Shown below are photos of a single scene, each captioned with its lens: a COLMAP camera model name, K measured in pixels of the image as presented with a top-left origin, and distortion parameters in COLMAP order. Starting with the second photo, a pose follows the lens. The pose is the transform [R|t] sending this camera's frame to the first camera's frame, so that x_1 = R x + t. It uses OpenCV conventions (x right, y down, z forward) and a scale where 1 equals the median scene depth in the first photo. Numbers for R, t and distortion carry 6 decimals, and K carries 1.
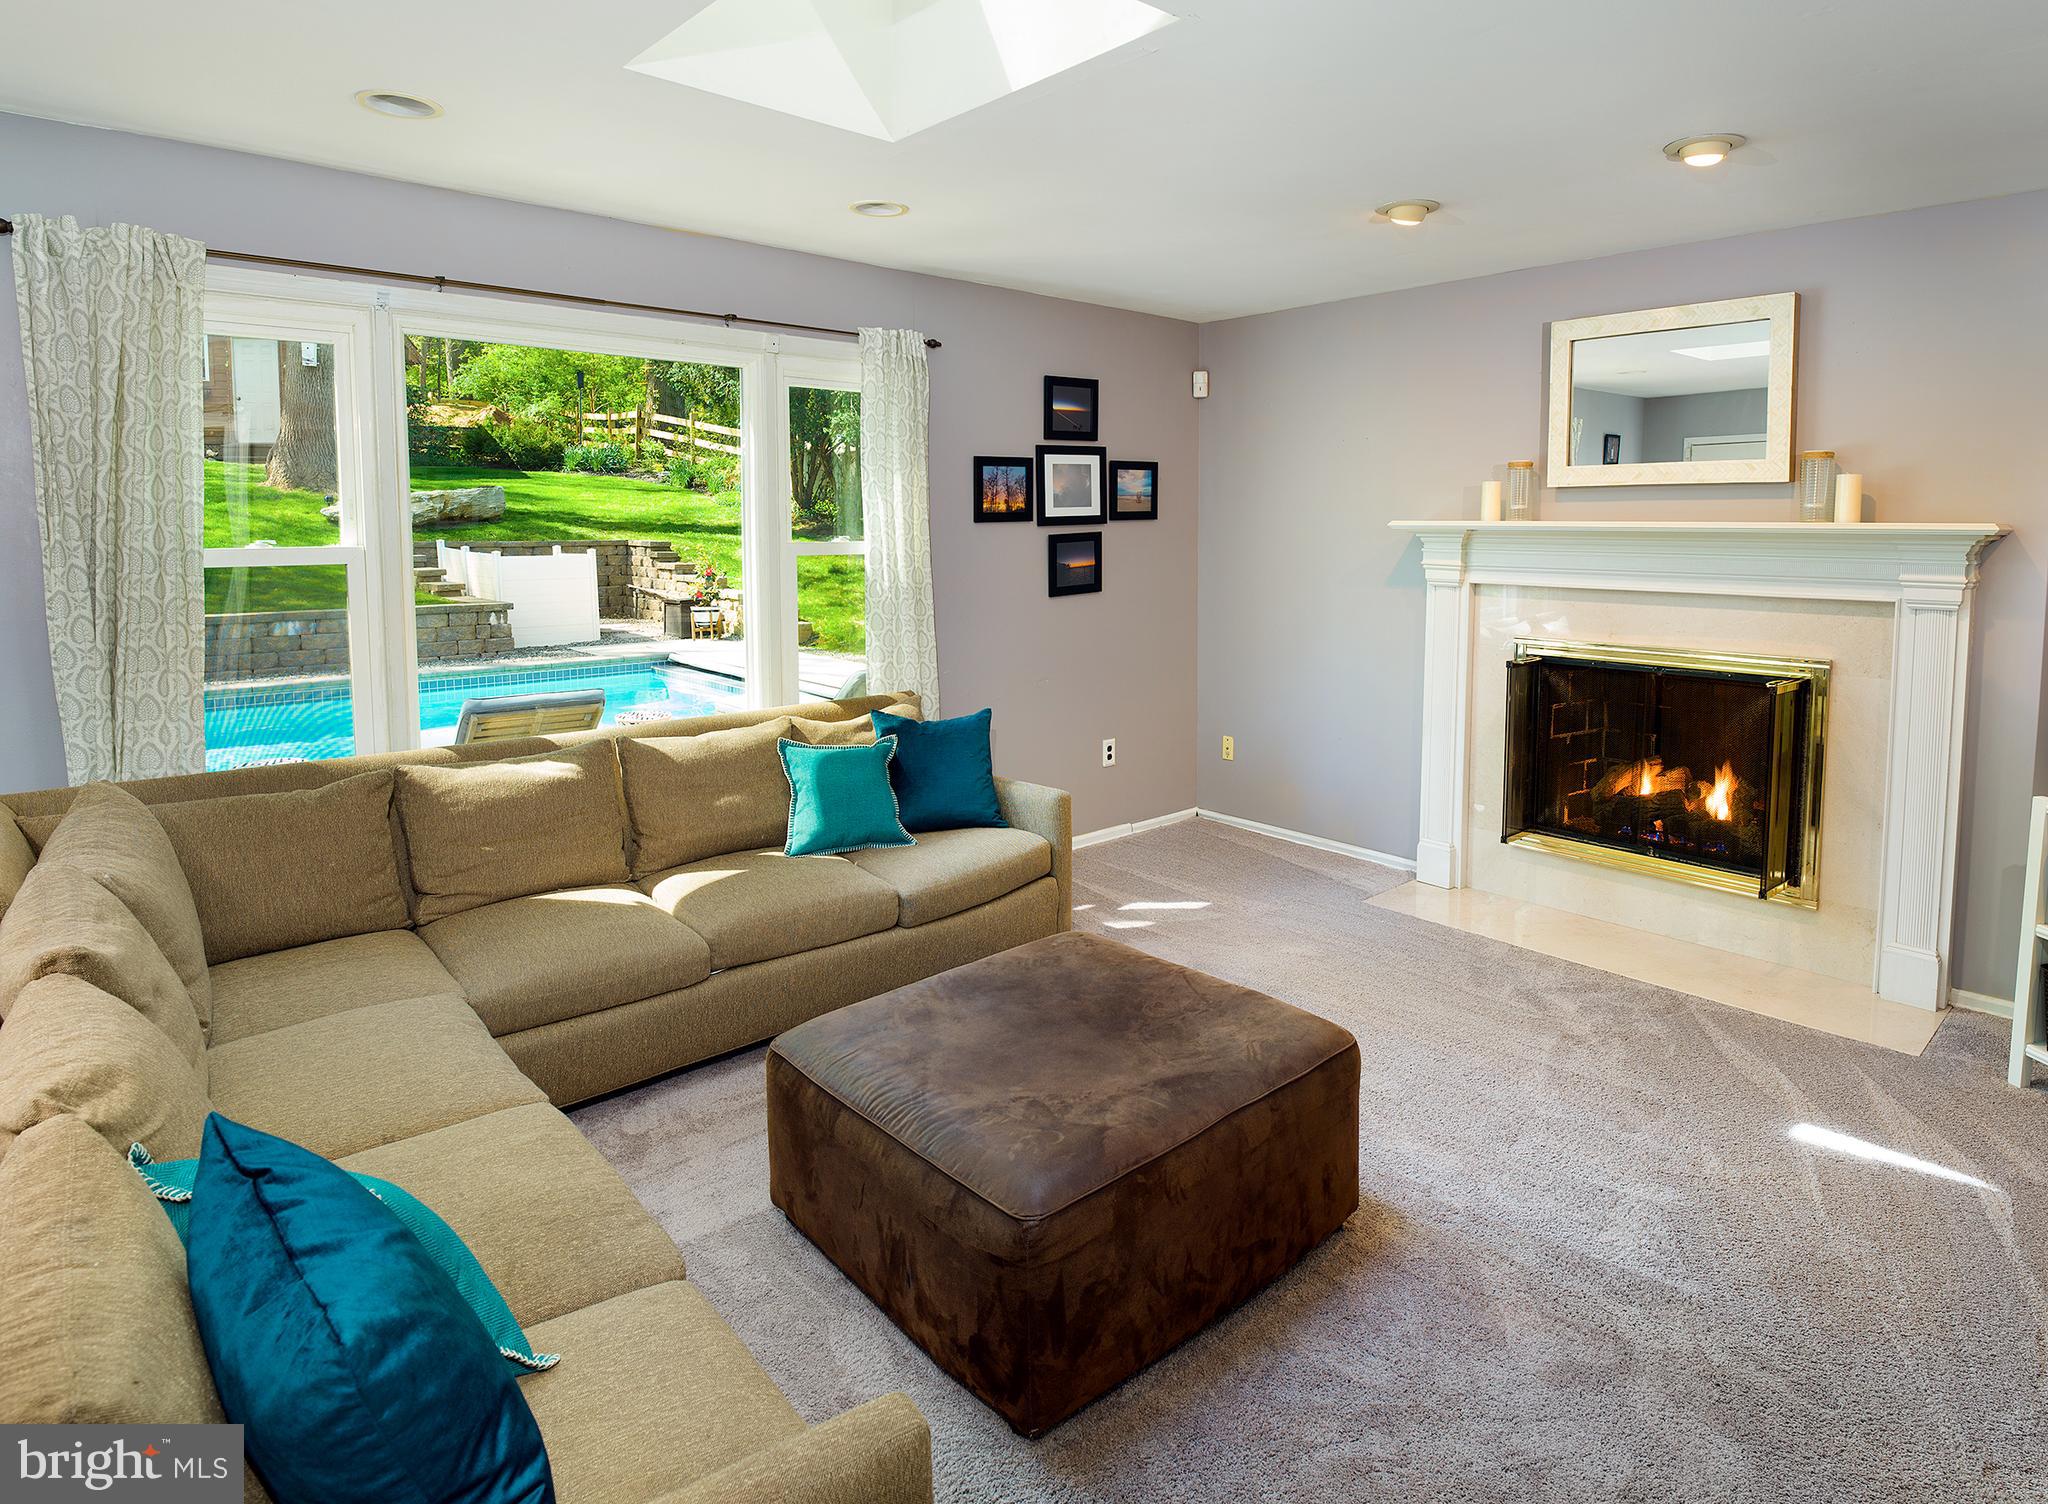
lens RADIAL K [[1305.1, 0, 1055.8], [0, 1305.1, 631.9], [0, 0, 1]] dist [-0.009790, -0.006436]
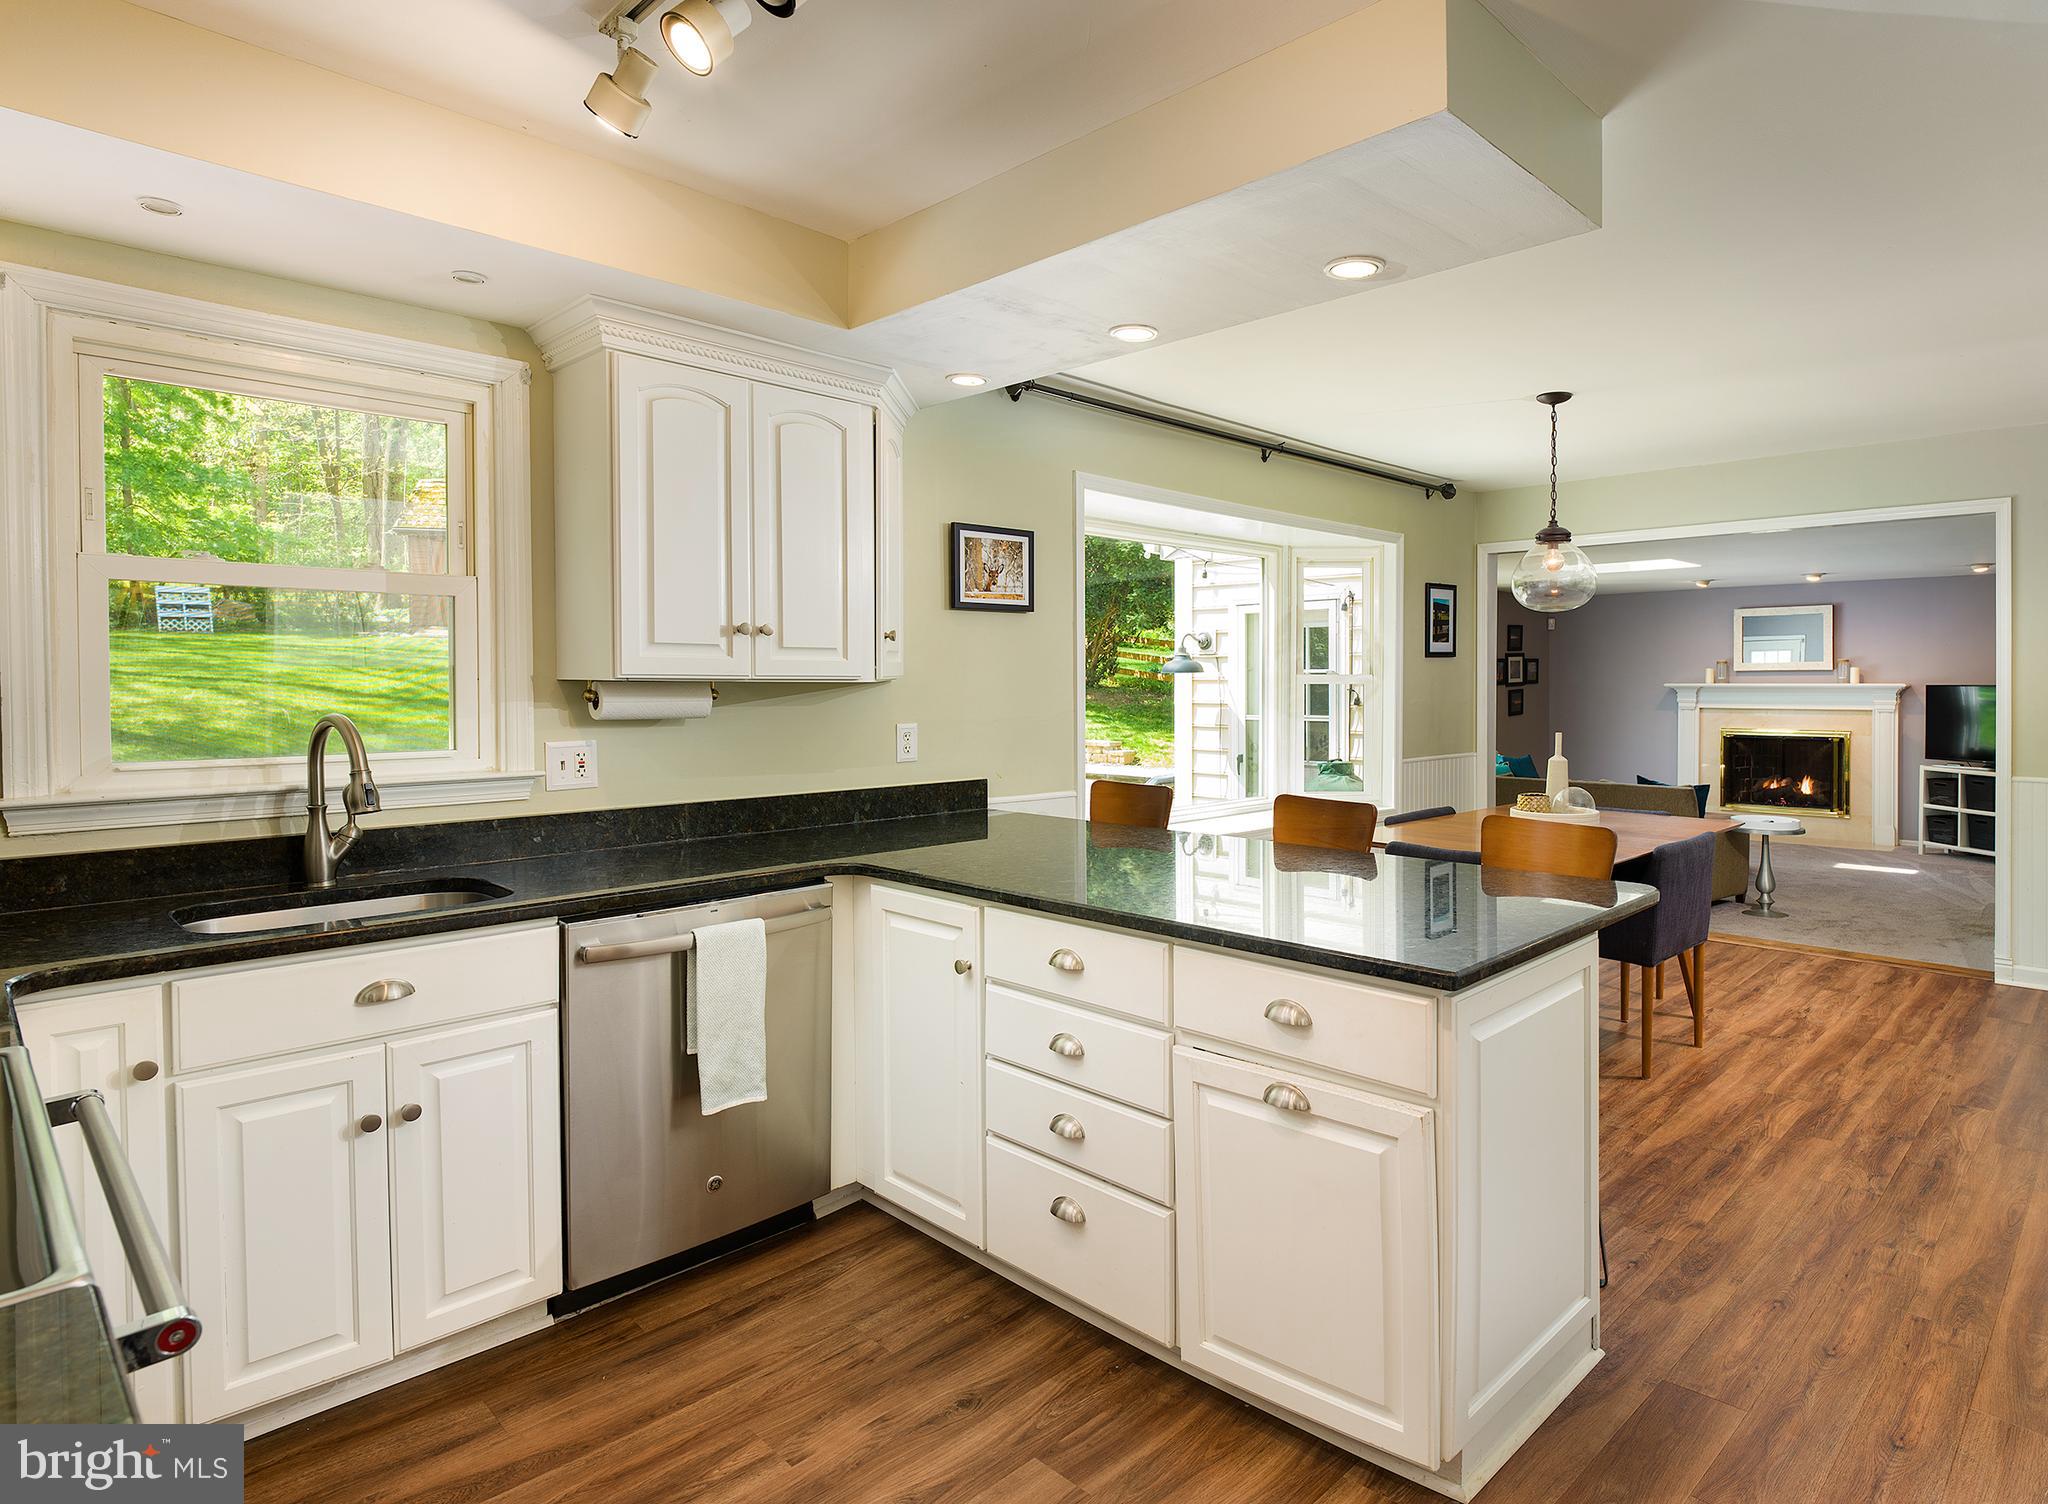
lens RADIAL K [[1064.6, 0, 1132.7], [0, 1064.6, 694.0], [0, 0, 1]] dist [-0.002956, -0.011673]
pose [[0.999979, -0.006354, 0.001553, -0.713693], [0.006451, 0.997322, -0.072853, 0.071610], [-0.001086, 0.072862, 0.997341, -0.967188]]
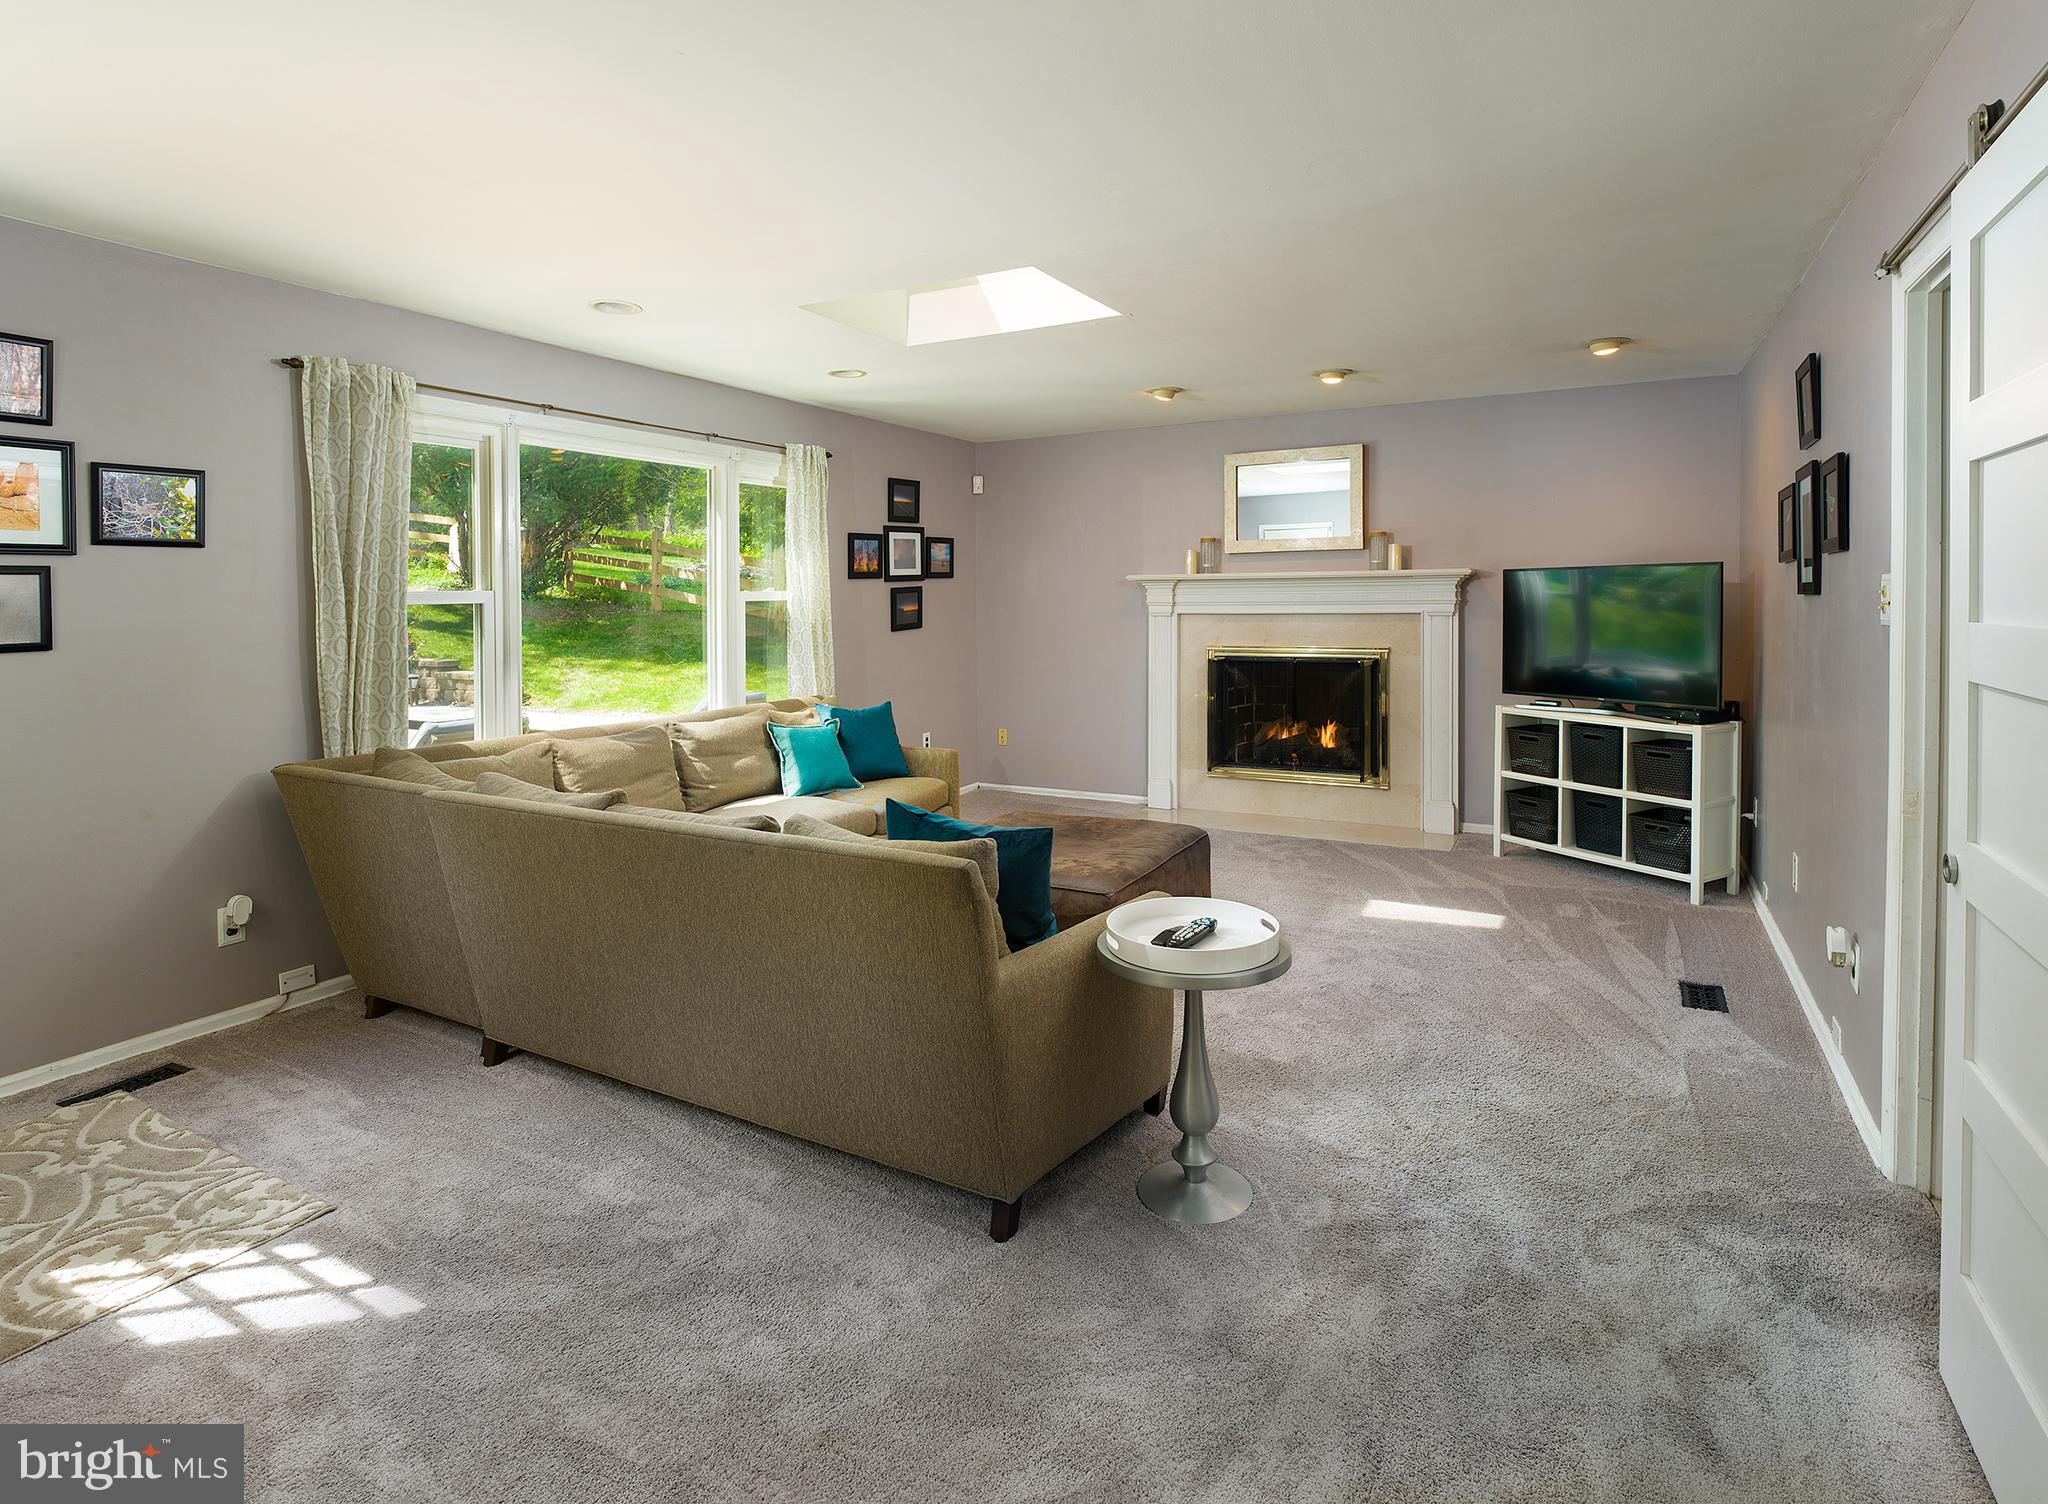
lens RADIAL K [[1145.9, 0, 1055.3], [0, 1145.9, 607.7], [0, 0, 1]] dist [0.001531, -0.000865]
pose [[0.948702, -0.013001, 0.315903, -0.239882], [0.036592, 0.996955, -0.068862, 0.041807], [-0.314046, 0.076889, 0.946289, -0.252735]]
